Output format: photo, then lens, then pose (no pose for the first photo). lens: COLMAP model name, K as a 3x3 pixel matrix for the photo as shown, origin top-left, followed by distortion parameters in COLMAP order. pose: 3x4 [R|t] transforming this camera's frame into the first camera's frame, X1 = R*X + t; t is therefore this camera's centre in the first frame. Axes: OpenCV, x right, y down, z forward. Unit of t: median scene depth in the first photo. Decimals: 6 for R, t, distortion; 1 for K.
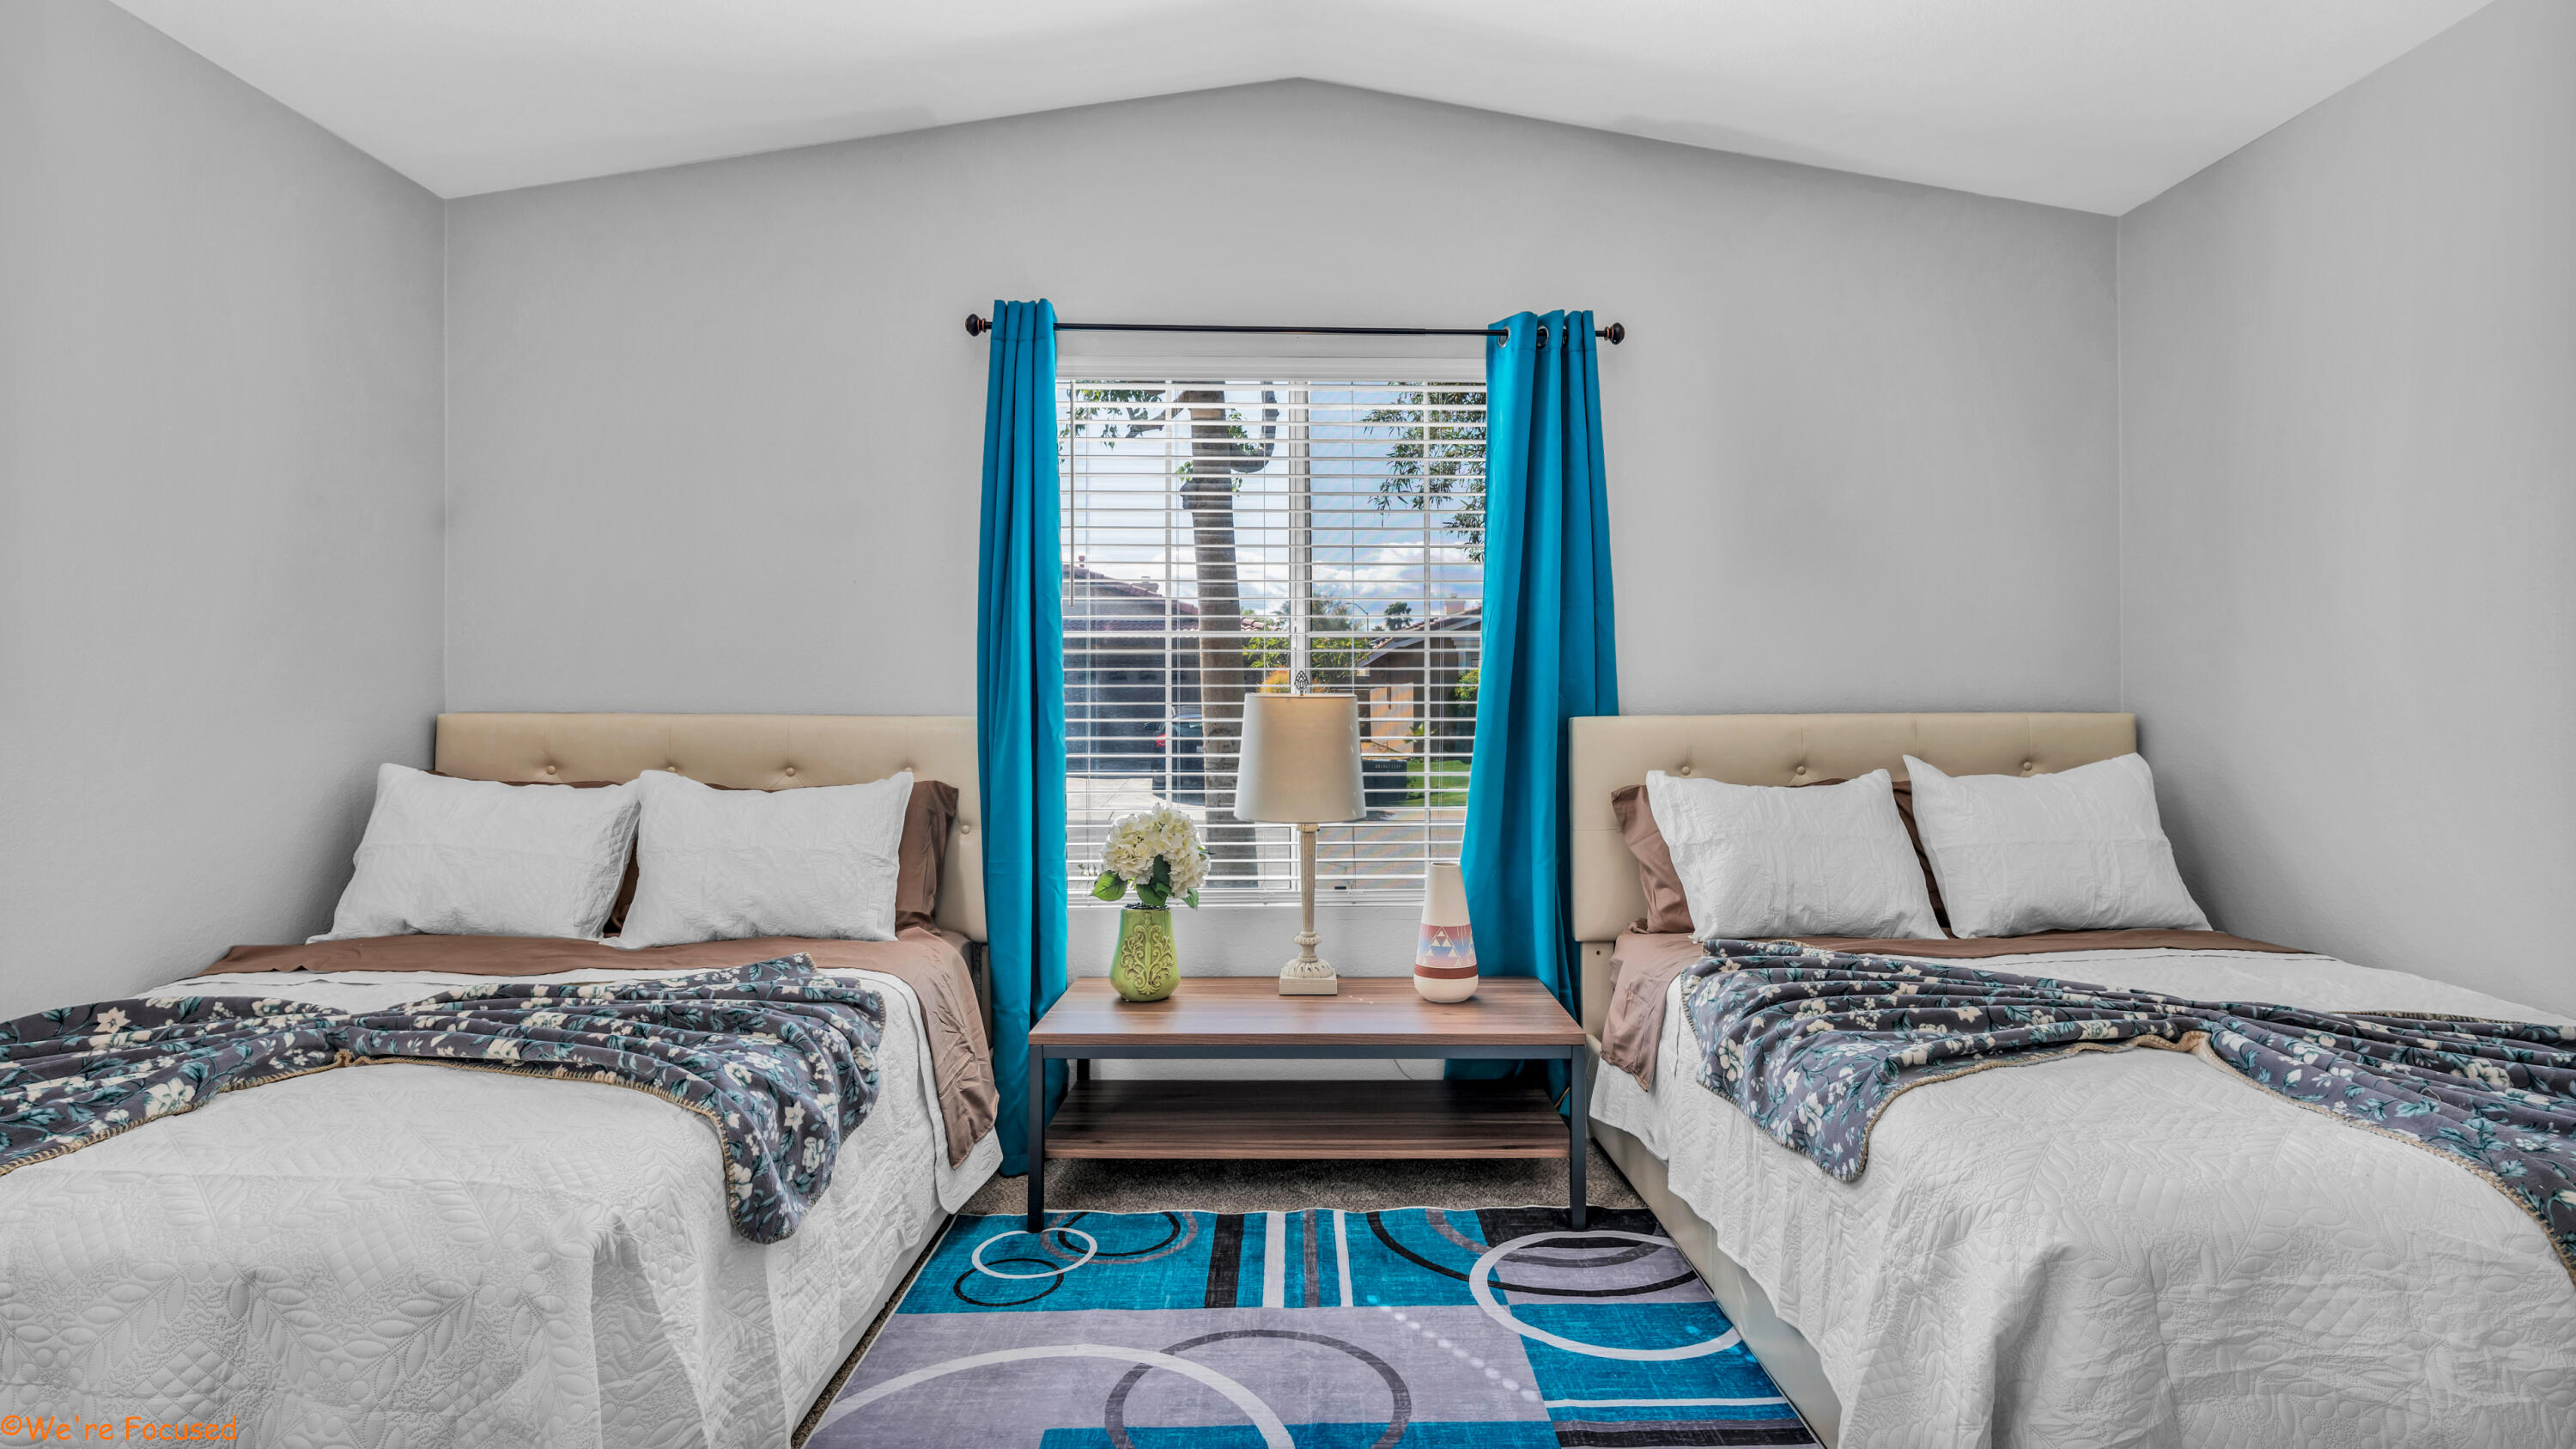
lens RADIAL K [[1281.1, 0, 1314.5], [0, 1281.1, 694.1], [0, 0, 1]] dist [0.002322, -0.000655]
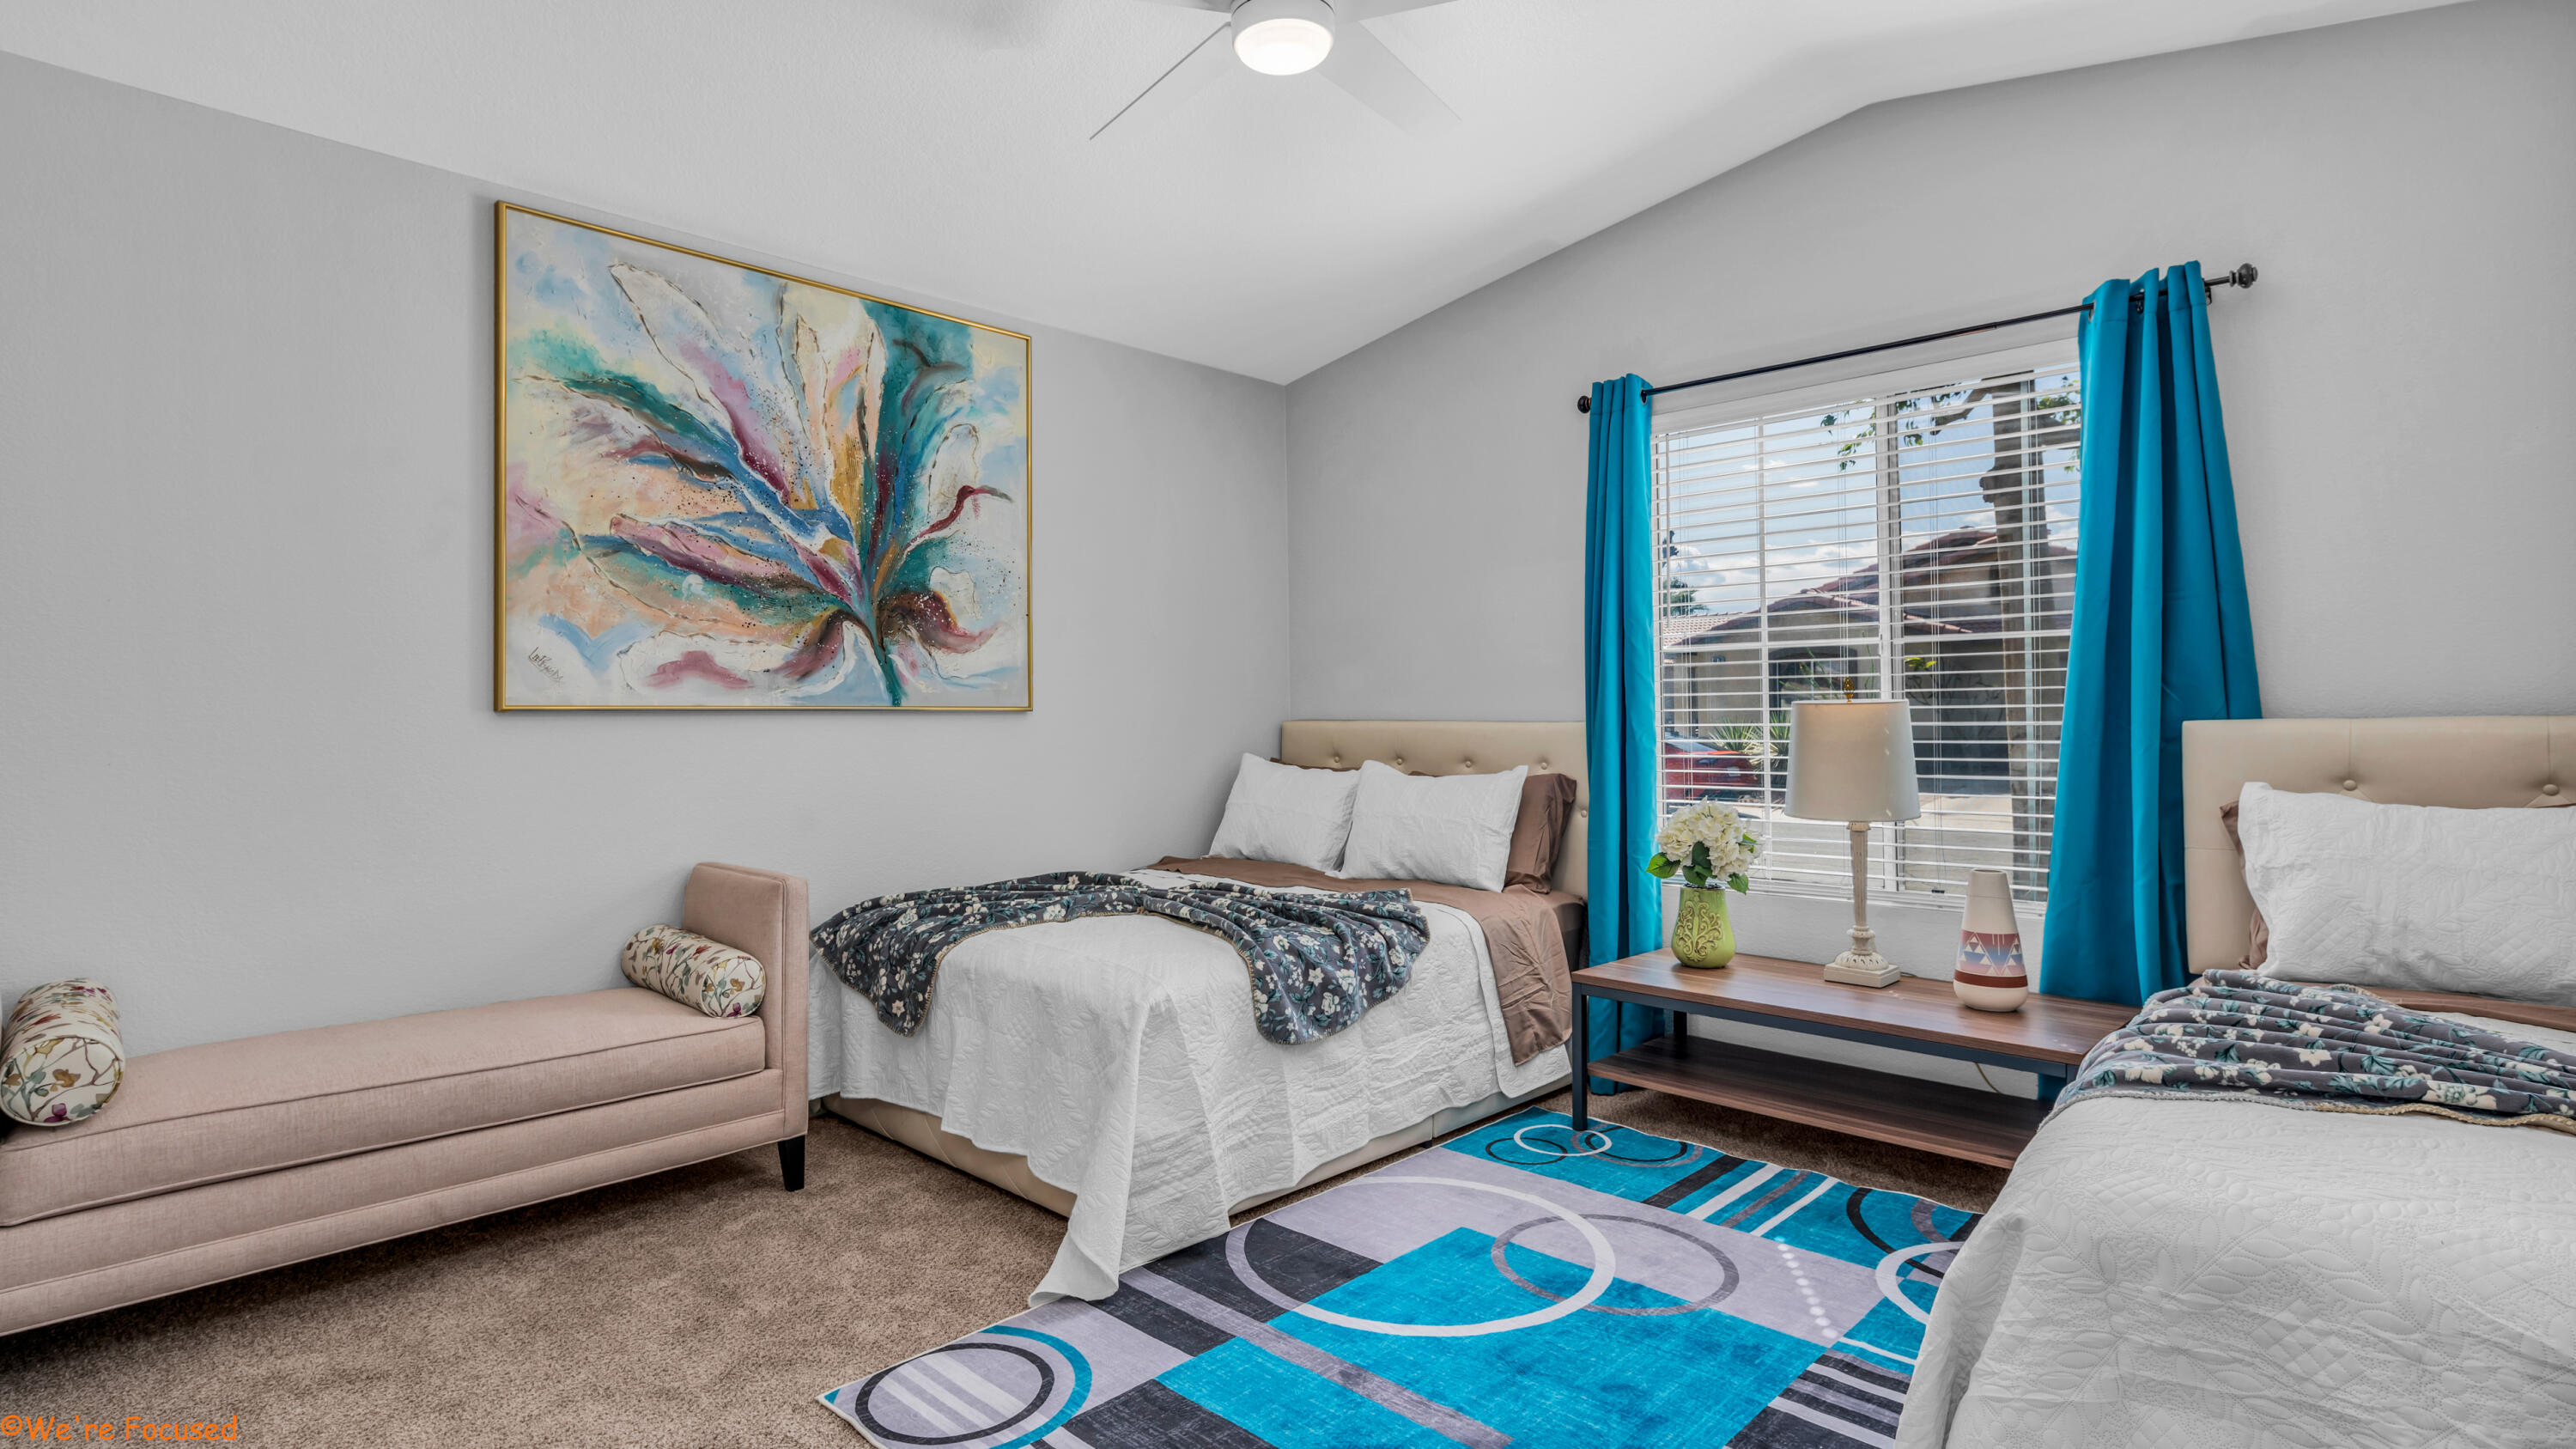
lens RADIAL K [[1241.4, 0, 1234.9], [0, 1241.4, 711.1], [0, 0, 1]] dist [0.001796, -0.000334]
pose [[0.693940, -0.009344, -0.719972, 0.445896], [0.014825, 0.999889, 0.001312, 0.000117], [0.719880, -0.011584, 0.694002, -0.090107]]
